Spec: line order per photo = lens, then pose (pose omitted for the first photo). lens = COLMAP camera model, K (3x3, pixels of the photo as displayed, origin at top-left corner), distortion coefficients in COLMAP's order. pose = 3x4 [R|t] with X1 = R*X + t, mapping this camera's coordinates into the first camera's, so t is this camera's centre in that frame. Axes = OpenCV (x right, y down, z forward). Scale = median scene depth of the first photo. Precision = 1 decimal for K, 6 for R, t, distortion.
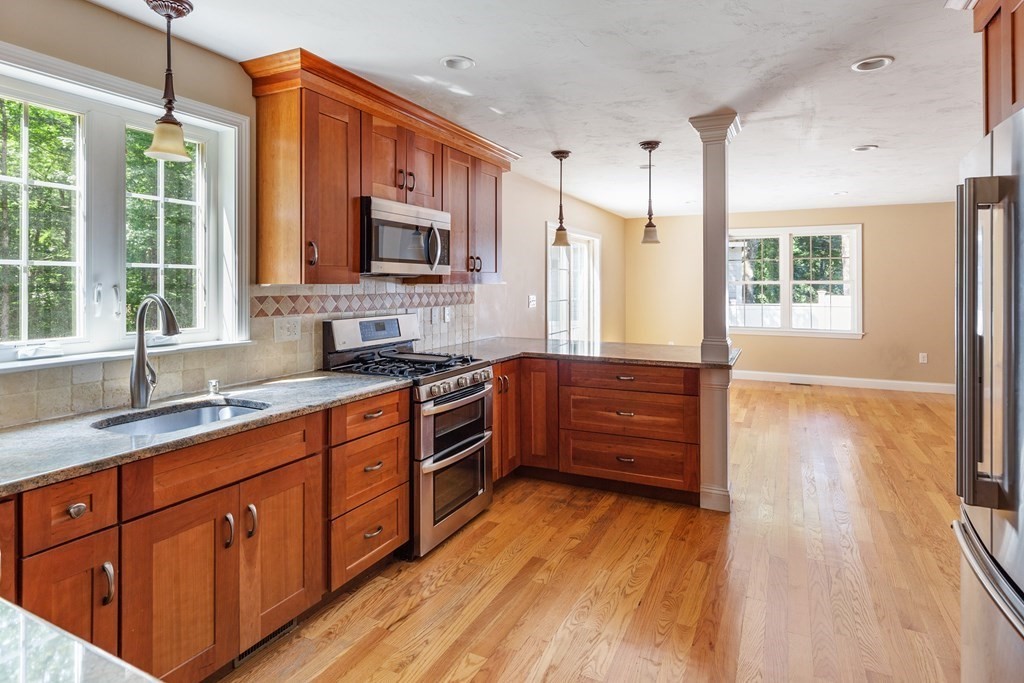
lens RADIAL K [[566.3, 0, 510.4], [0, 566.3, 280.3], [0, 0, 1]] dist [0.002359, 0.000527]
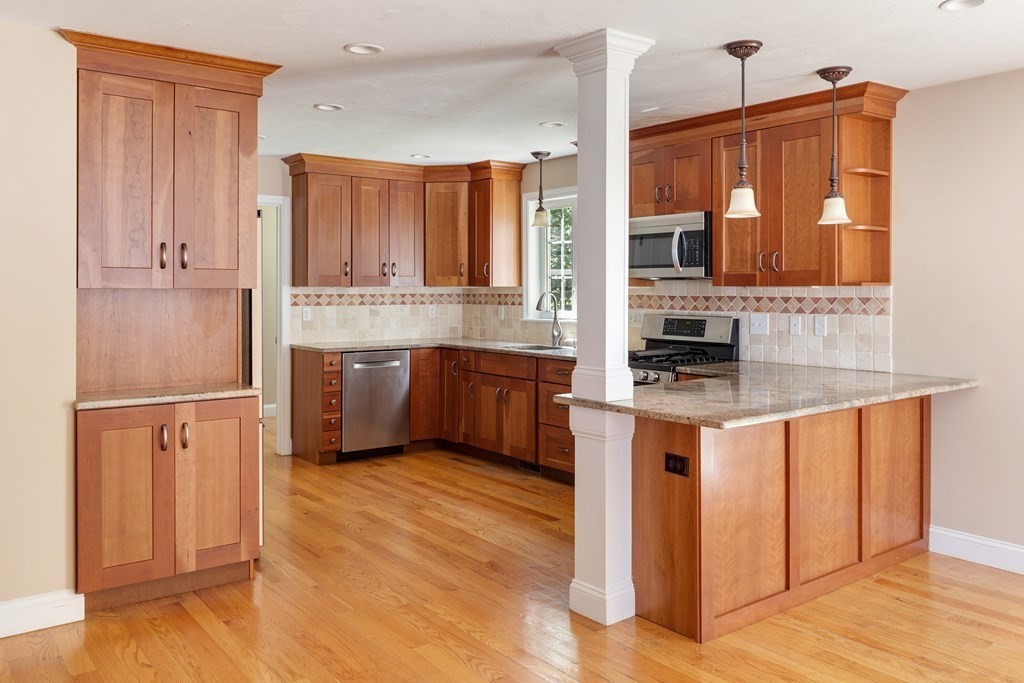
lens RADIAL K [[825.1, 0, 521.5], [0, 825.1, 292.4], [0, 0, 1]] dist [0.009363, 0.004335]
pose [[-0.444722, 0.005757, -0.895650, 1.415633], [0.009161, 0.999956, 0.001879, 0.012225], [0.895622, -0.007369, -0.444755, 1.490569]]
